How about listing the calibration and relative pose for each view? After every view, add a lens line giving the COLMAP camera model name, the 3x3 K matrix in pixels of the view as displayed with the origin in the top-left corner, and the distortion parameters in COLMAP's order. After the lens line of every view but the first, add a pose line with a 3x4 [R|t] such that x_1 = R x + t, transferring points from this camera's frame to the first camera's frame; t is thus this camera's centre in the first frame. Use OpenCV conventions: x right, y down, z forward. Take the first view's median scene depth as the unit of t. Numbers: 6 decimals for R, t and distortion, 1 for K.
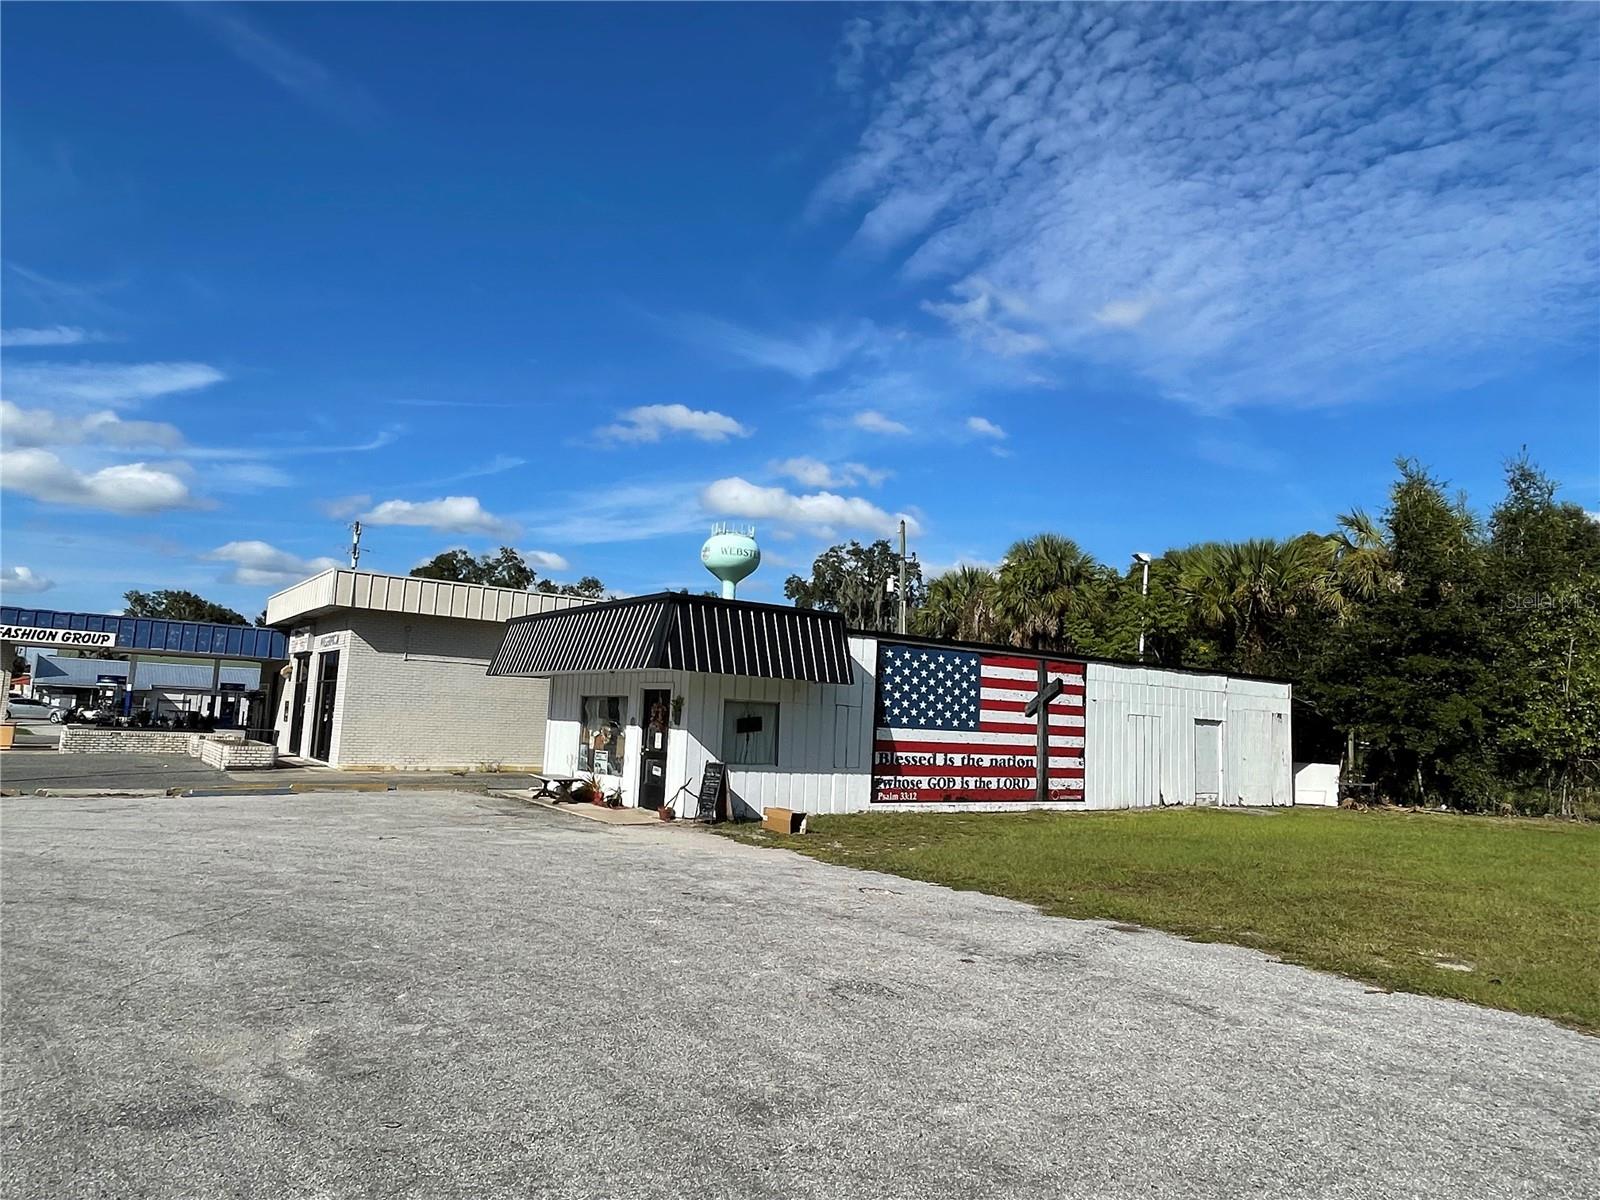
lens RADIAL K [[1038.7, 0, 800.0], [0, 1038.7, 600.0], [0, 0, 1]] dist [-0.002457, -0.001214]
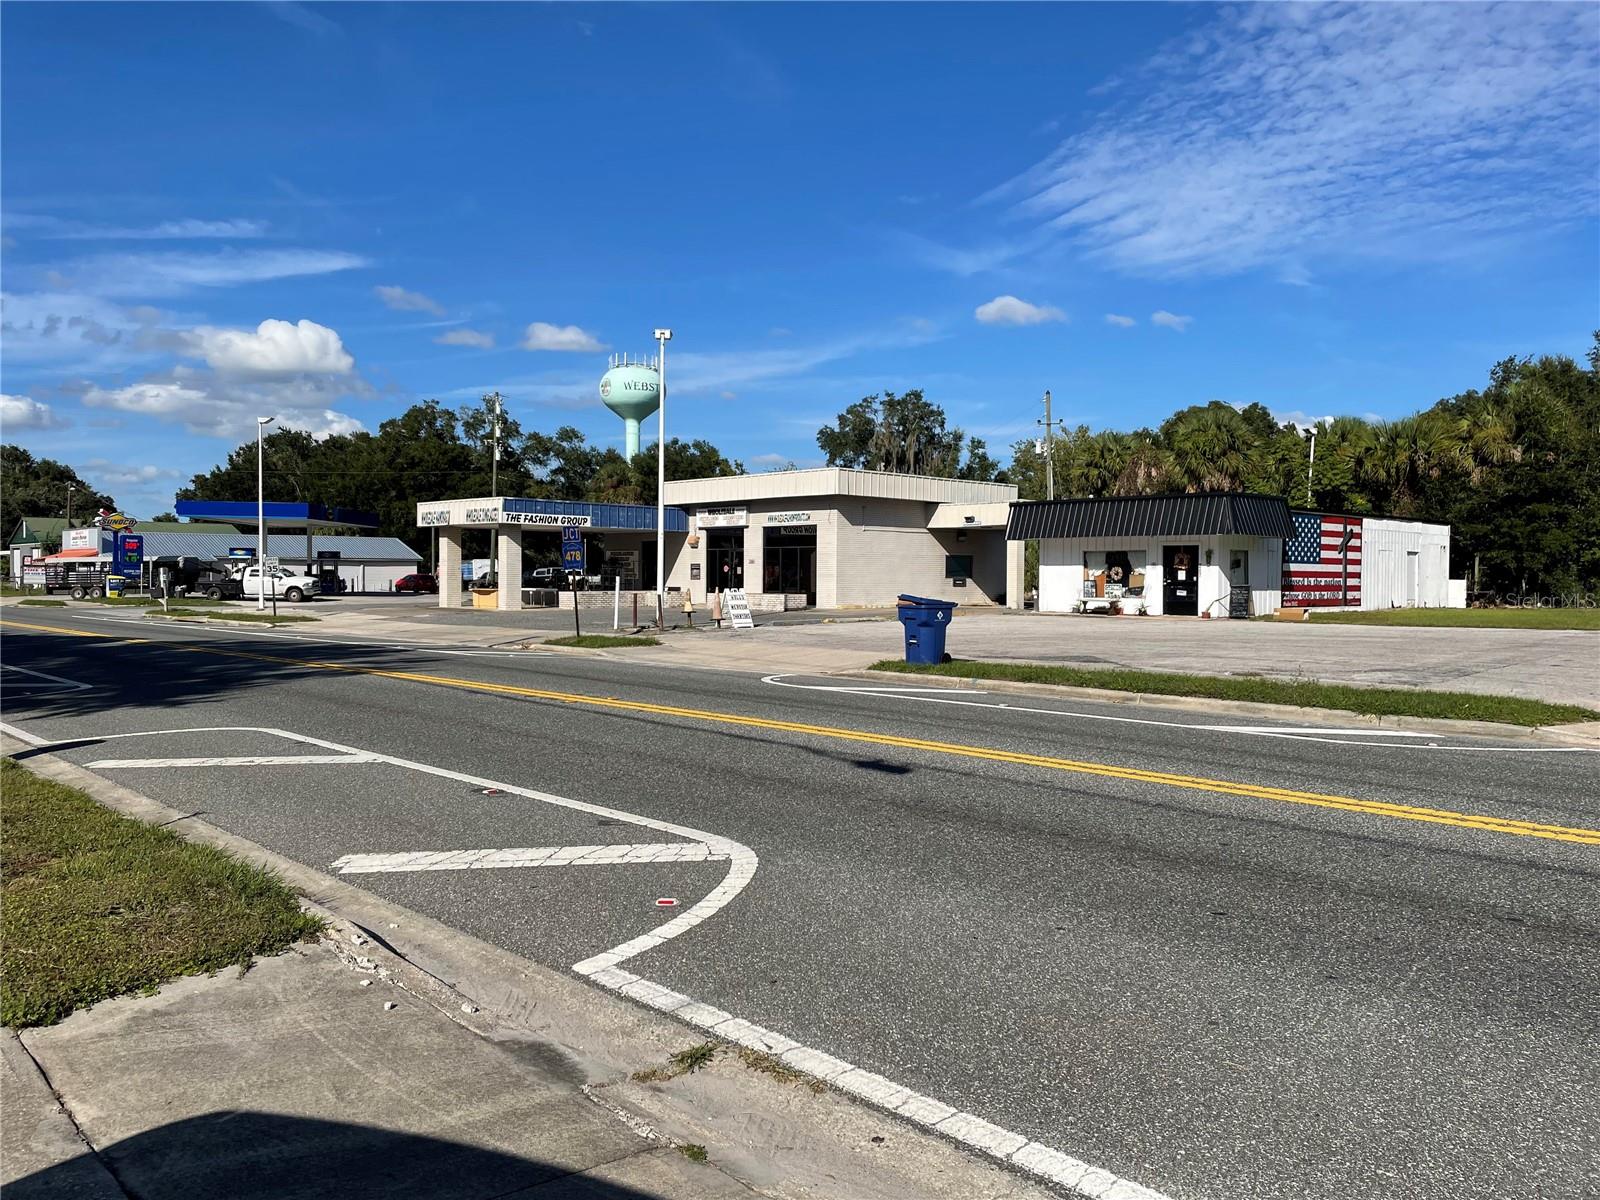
lens RADIAL K [[1201.4, 0, 791.3], [0, 1201.4, 574.7], [0, 0, 1]] dist [0.093152, -0.123246]
pose [[0.989907, -0.039045, 0.136233, -0.705346], [0.022258, 0.992202, 0.122634, -0.084204], [-0.139959, -0.118364, 0.983057, -0.588380]]
